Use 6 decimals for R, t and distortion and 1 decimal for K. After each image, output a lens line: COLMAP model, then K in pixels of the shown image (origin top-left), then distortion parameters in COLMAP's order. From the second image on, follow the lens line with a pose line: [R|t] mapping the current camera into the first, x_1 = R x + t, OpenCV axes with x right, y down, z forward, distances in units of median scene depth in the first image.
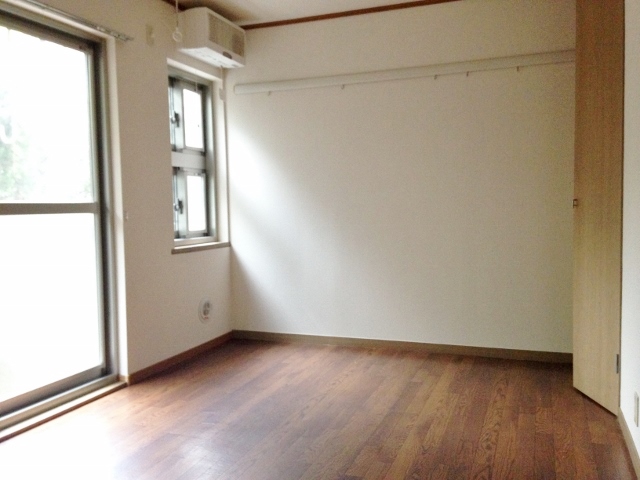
lens RADIAL K [[592.4, 0, 325.2], [0, 592.4, 241.7], [0, 0, 1]] dist [0.194716, -0.281929]
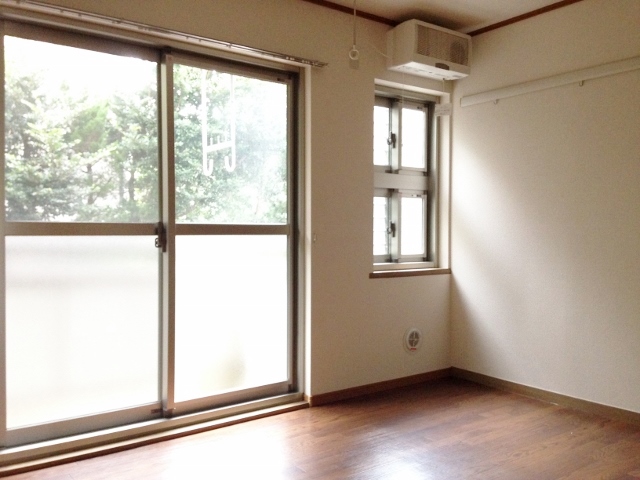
lens RADIAL K [[592.4, 0, 325.2], [0, 592.4, 241.7], [0, 0, 1]] dist [0.194716, -0.281929]
pose [[0.842729, 0.028797, -0.537567, 0.185107], [-0.048256, 0.998589, -0.022155, -0.012313], [0.536171, 0.044612, 0.842930, 0.136264]]
